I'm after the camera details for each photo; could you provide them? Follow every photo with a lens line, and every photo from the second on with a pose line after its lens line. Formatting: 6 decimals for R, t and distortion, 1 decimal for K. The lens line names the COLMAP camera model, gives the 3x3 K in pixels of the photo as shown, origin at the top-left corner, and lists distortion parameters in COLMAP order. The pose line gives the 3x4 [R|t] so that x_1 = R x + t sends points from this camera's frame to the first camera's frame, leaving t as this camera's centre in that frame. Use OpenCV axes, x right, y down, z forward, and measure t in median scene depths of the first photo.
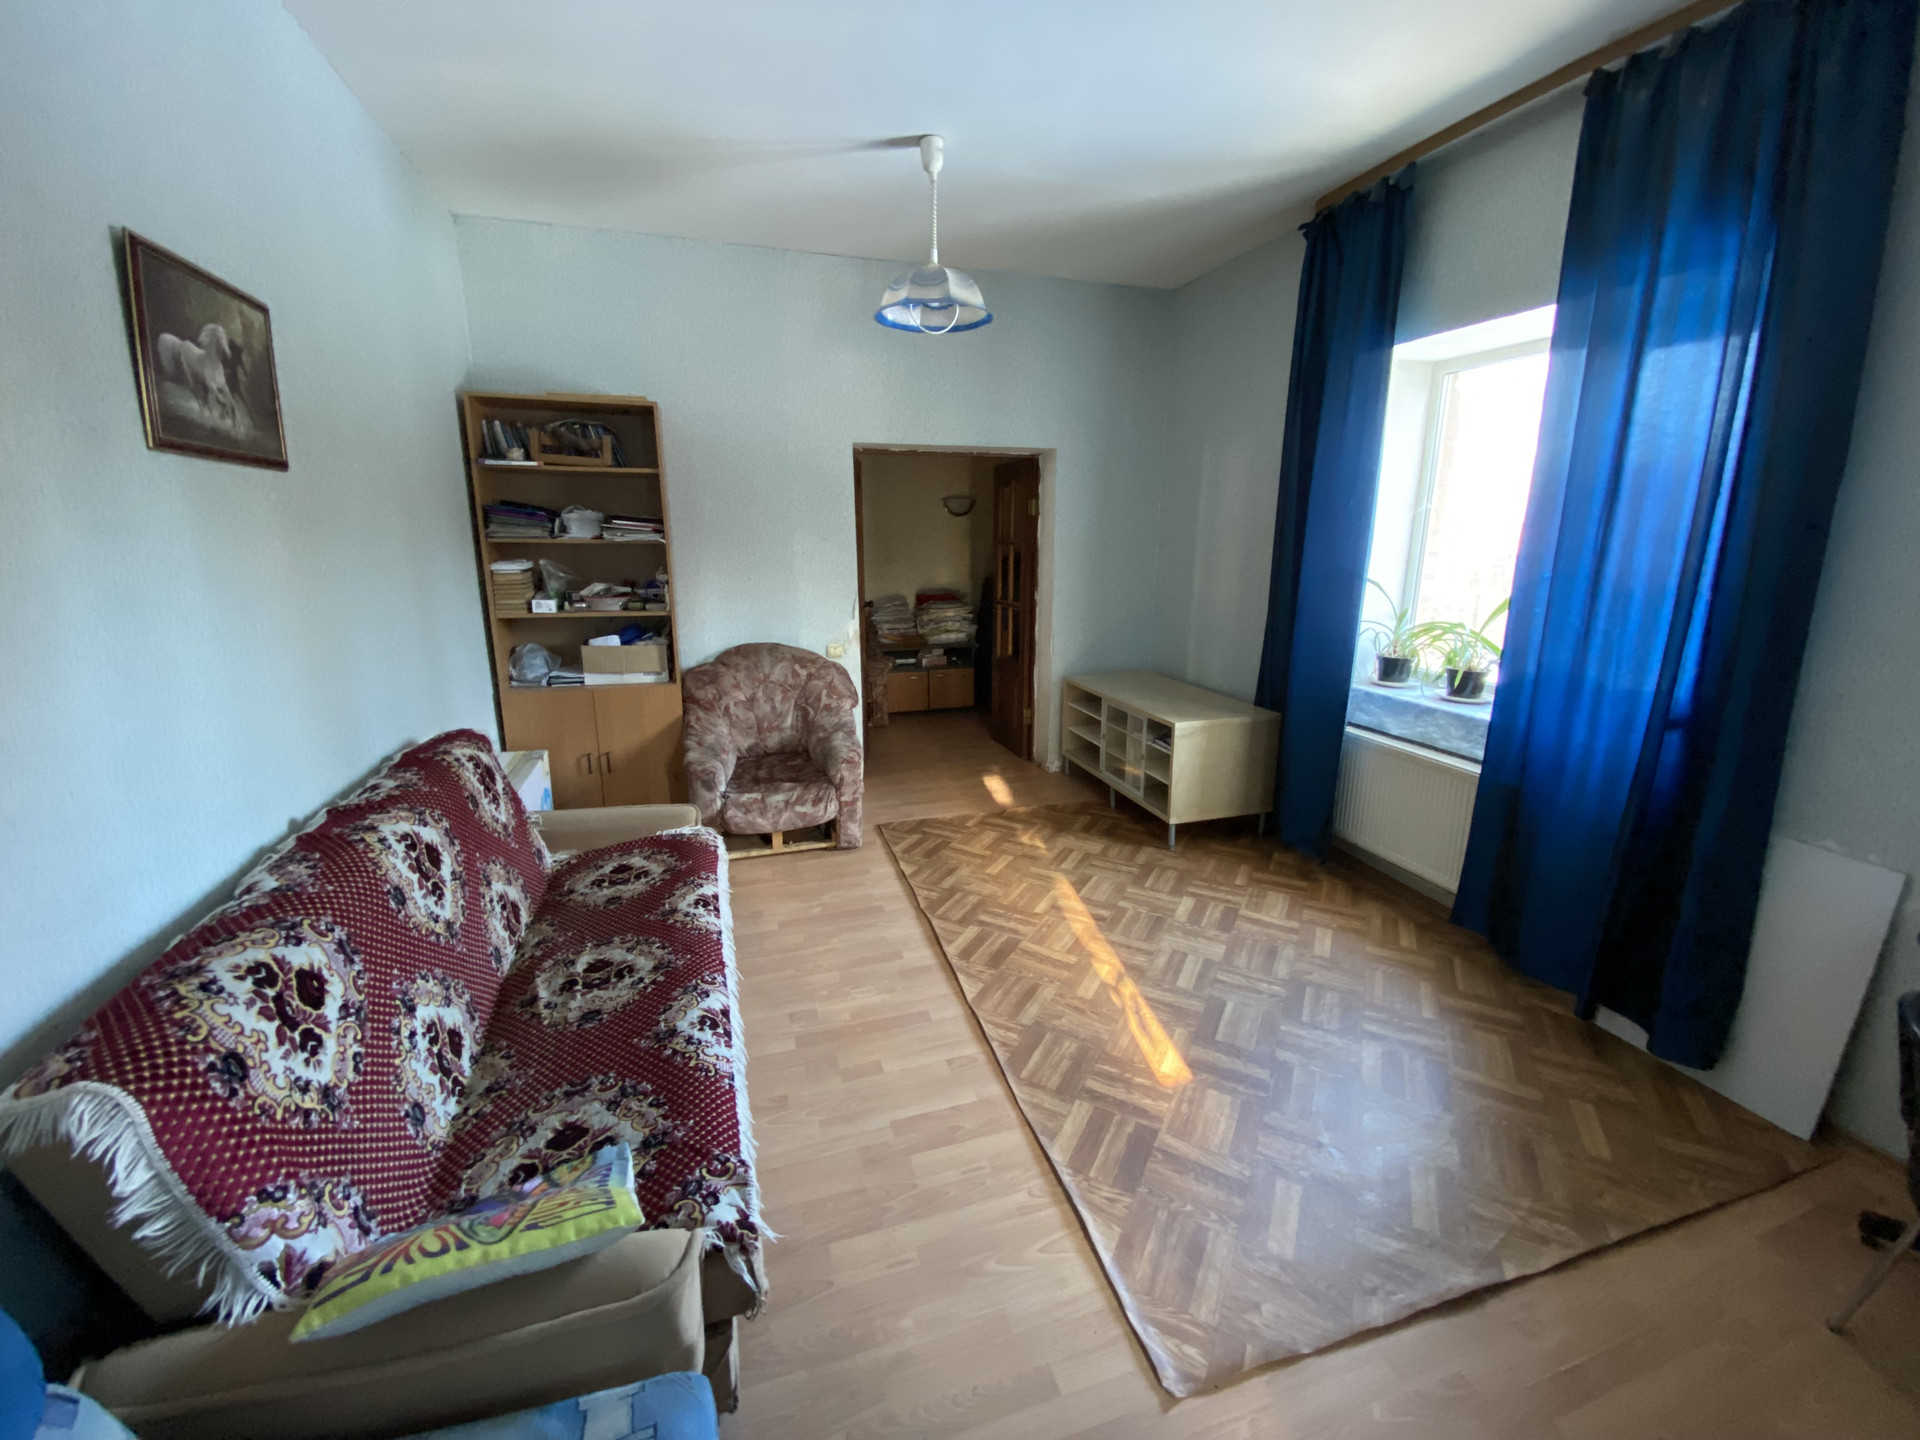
lens RADIAL K [[771.2, 0, 949.9], [0, 771.2, 712.5], [0, 0, 1]] dist [0.028894, -0.028617]
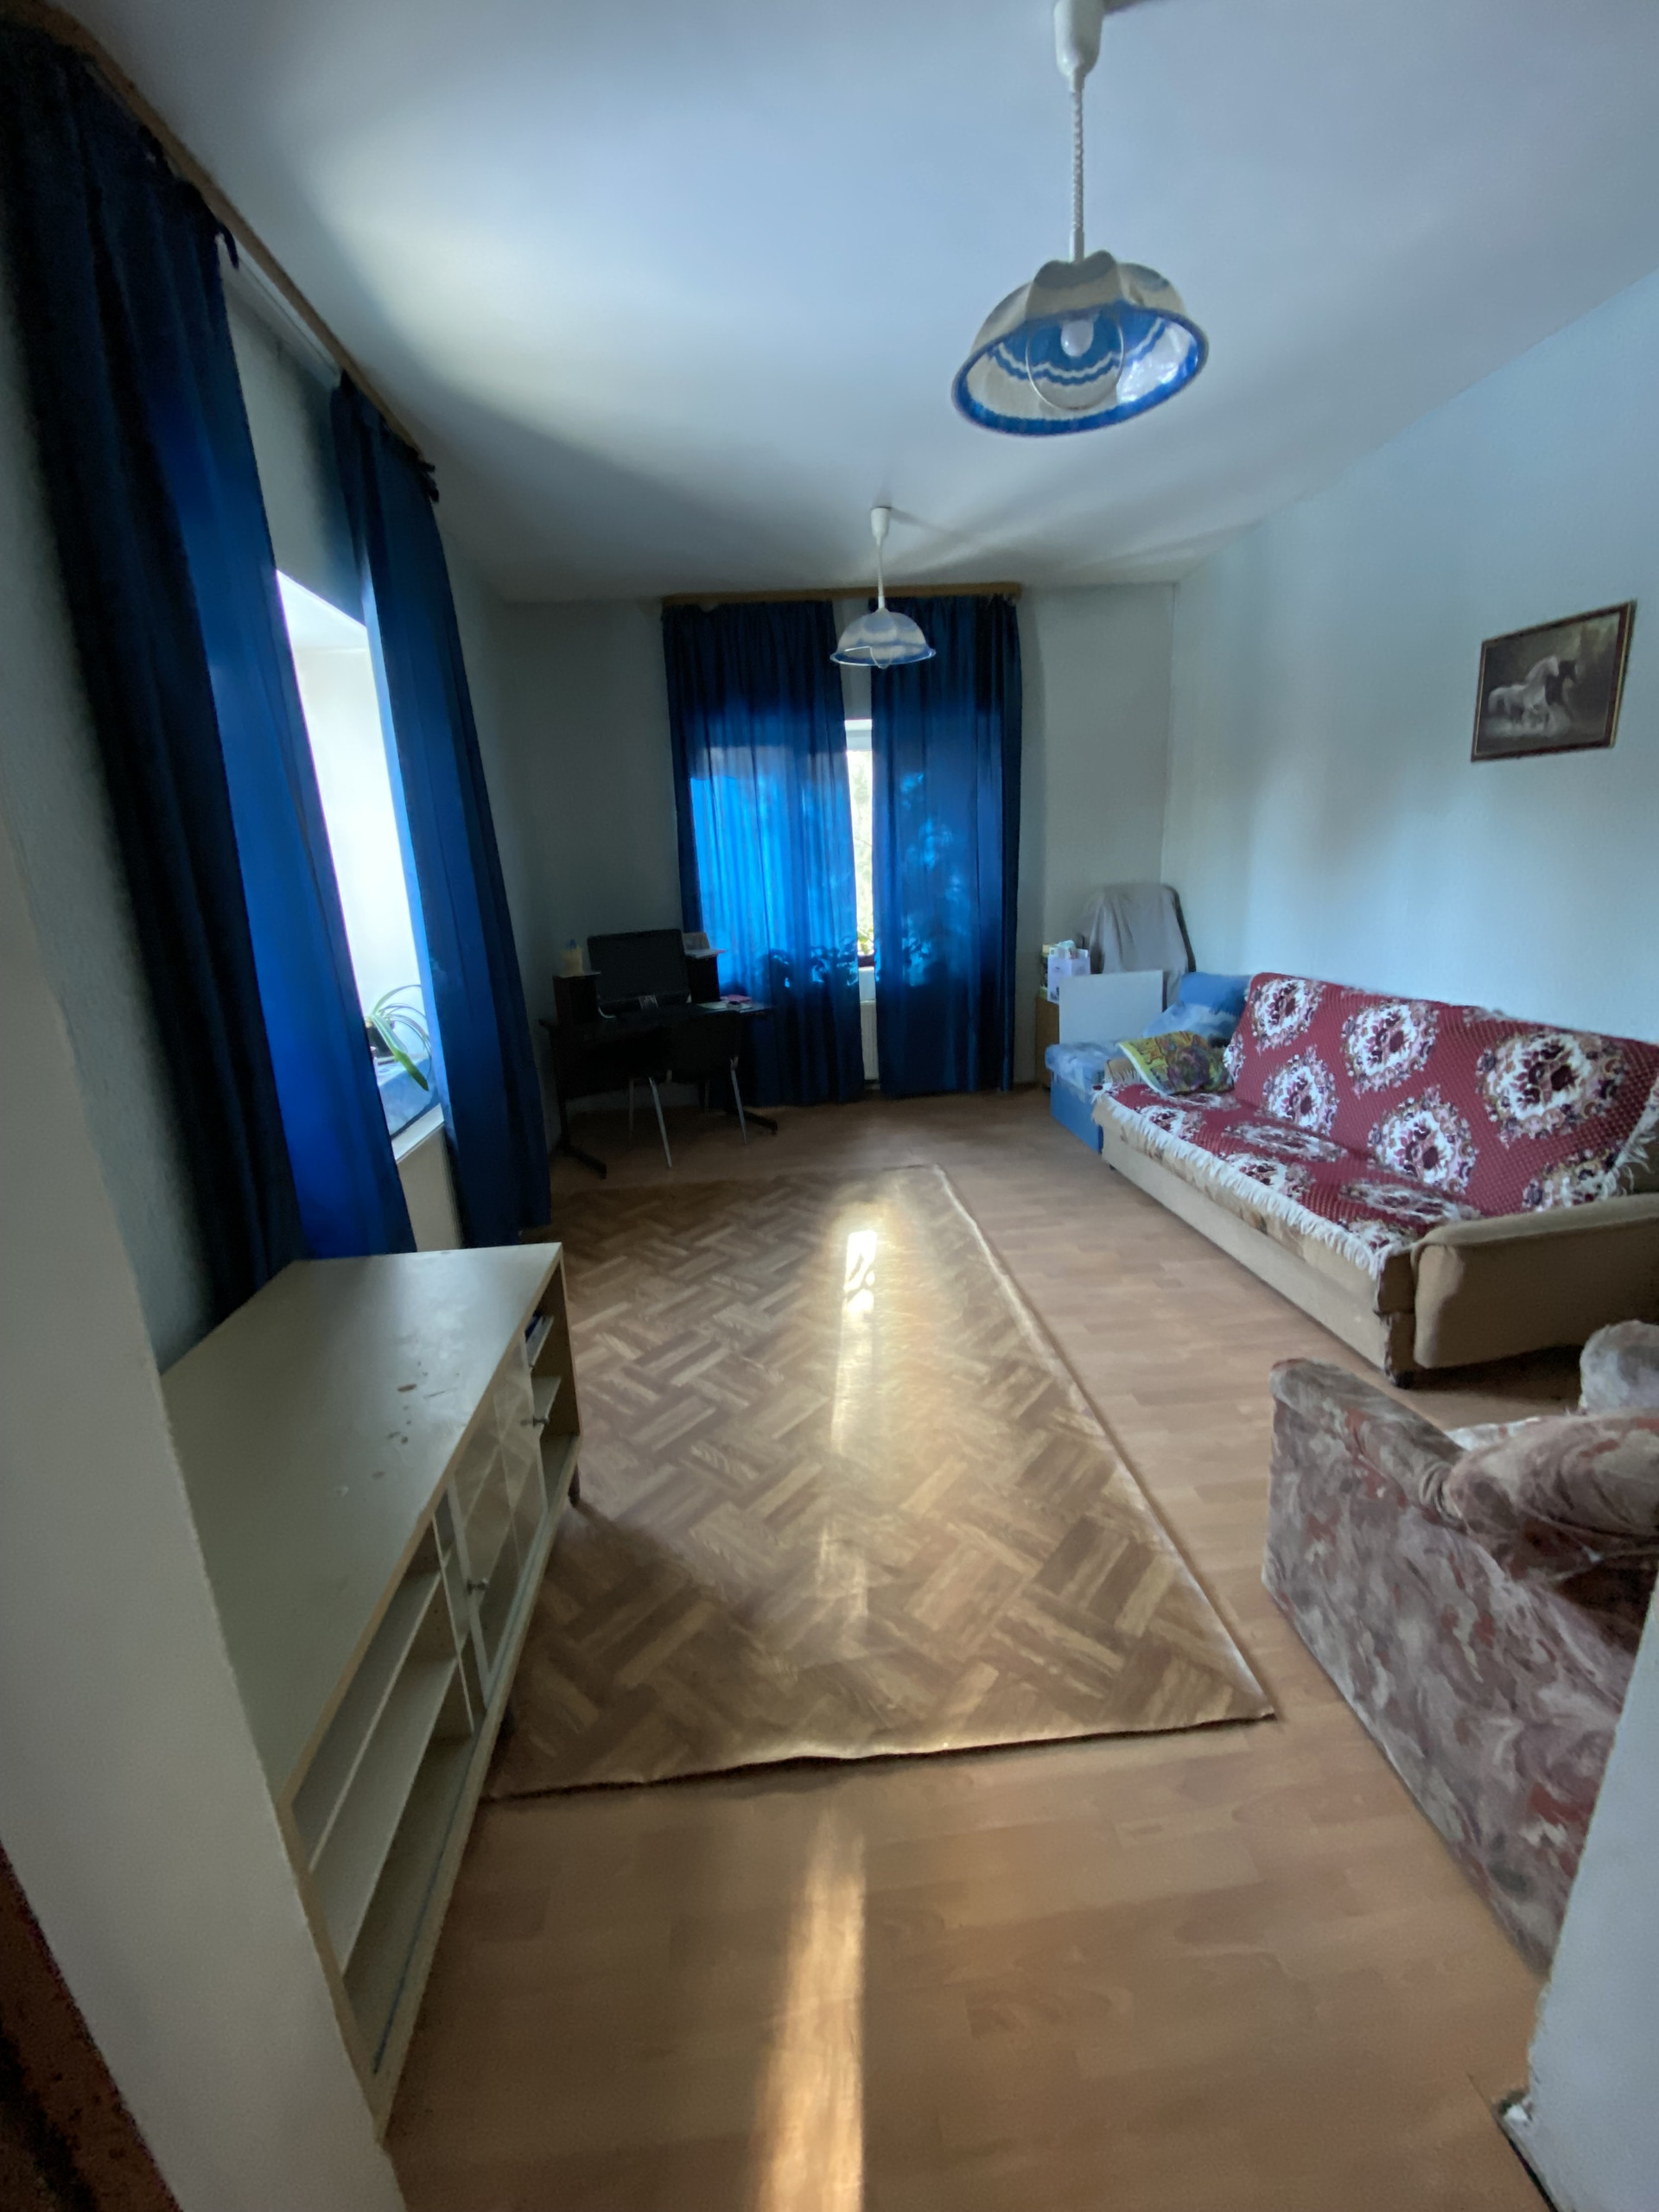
lens RADIAL K [[892.3, 0, 828.1], [0, 892.3, 1135.0], [0, 0, 1]] dist [0.036328, -0.029220]
pose [[-0.980783, -0.012549, 0.194697, 0.027544], [0.086388, 0.866836, 0.491052, -0.390782], [-0.174933, 0.498435, -0.849094, 1.817717]]
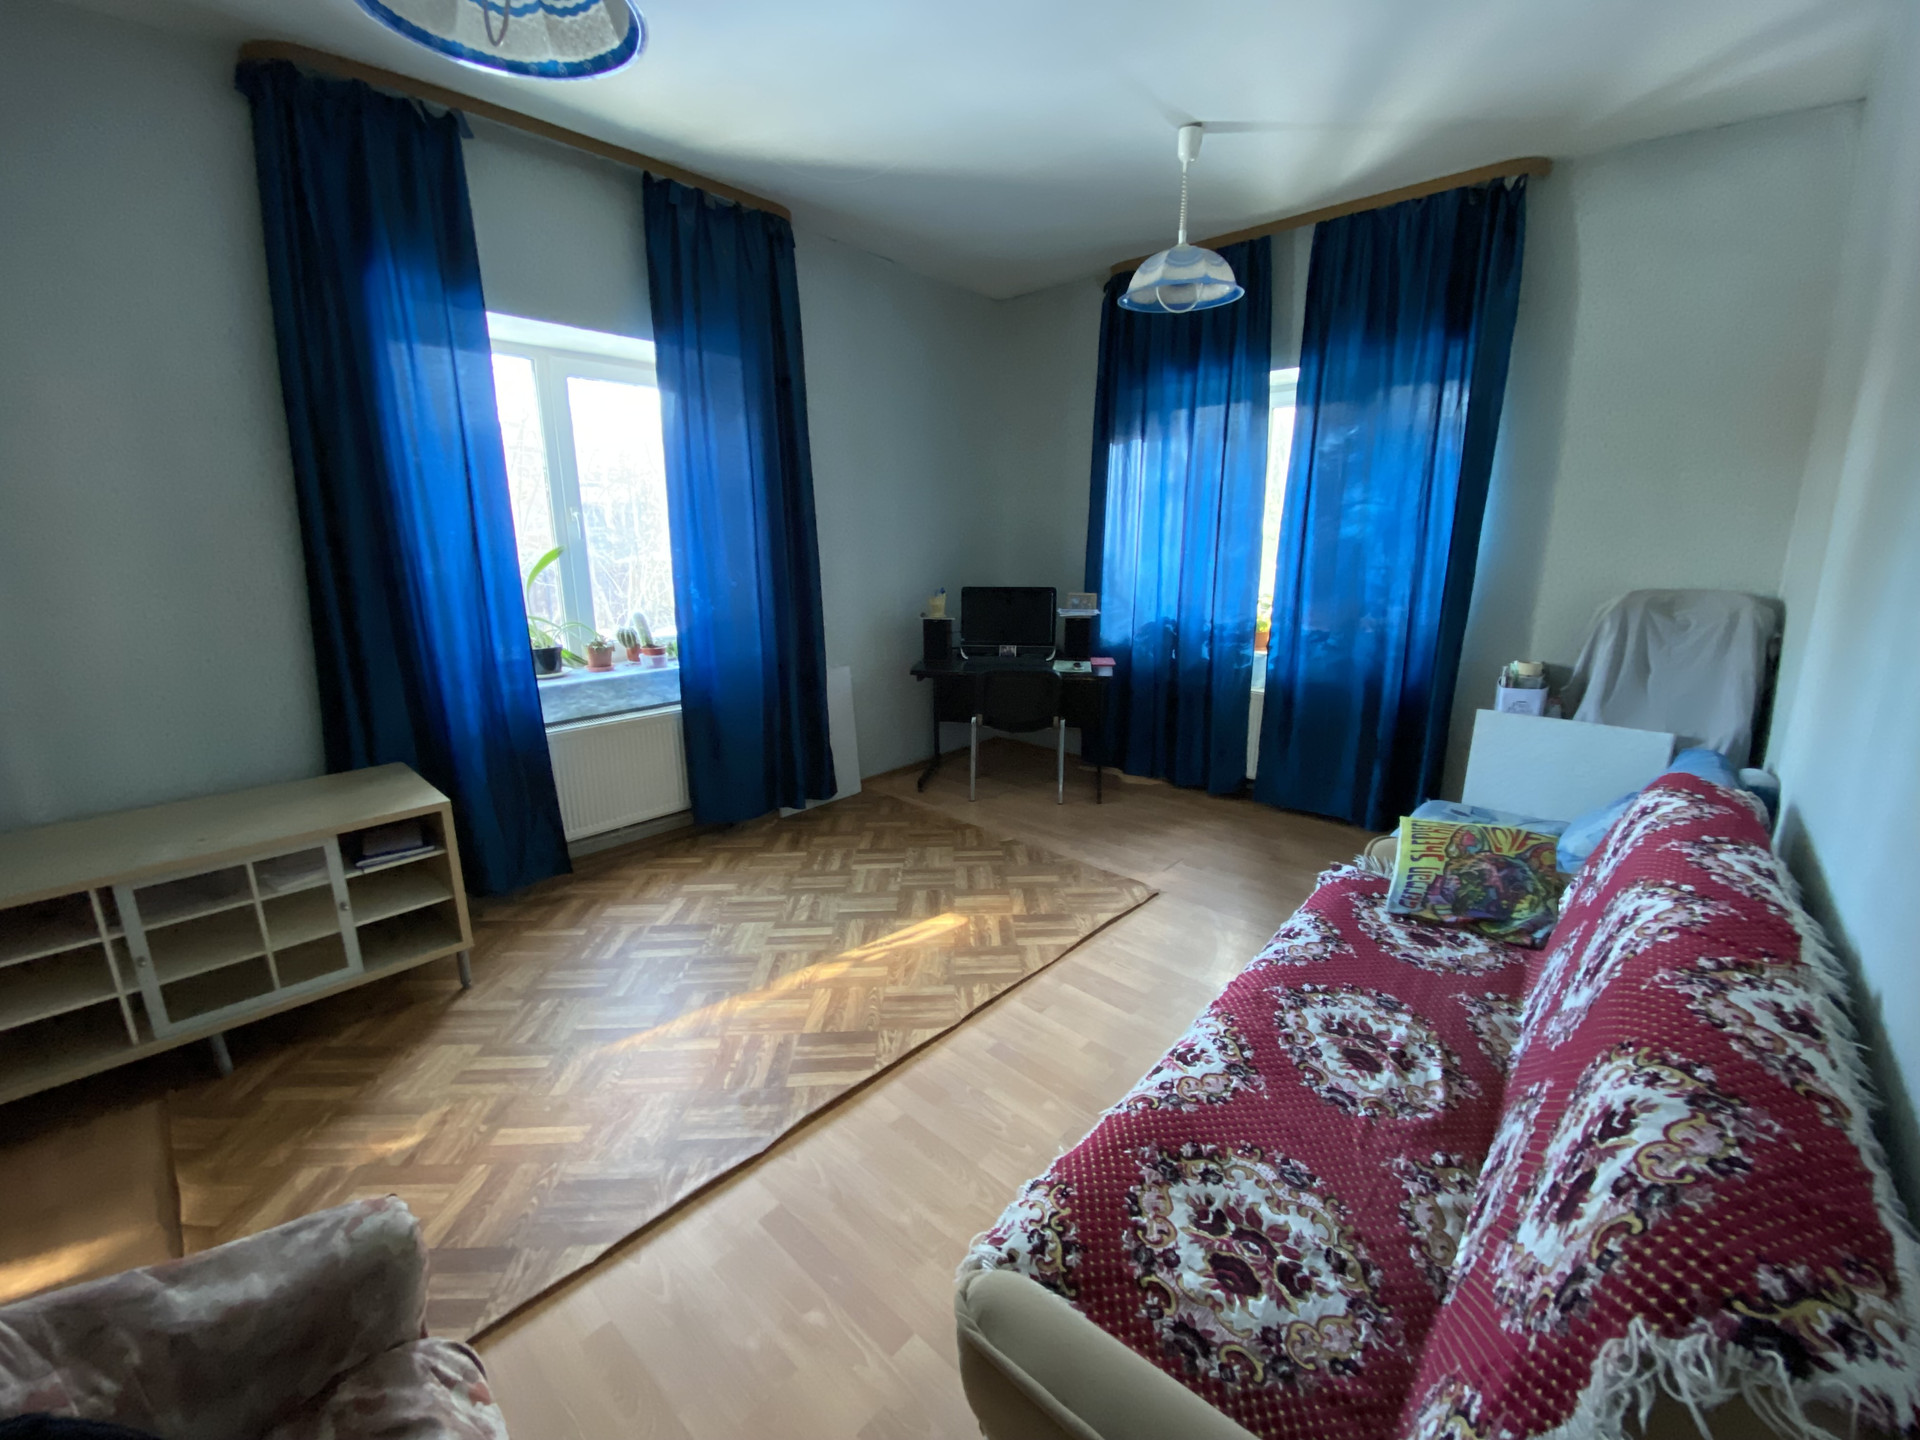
lens RADIAL K [[774.5, 0, 954.7], [0, 774.5, 729.0], [0, 0, 1]] dist [0.036328, -0.029220]
pose [[-0.505030, -0.213280, 0.836335, -0.616761], [0.198703, 0.914228, 0.353134, -0.252218], [-0.839918, 0.344525, -0.419333, 1.152577]]
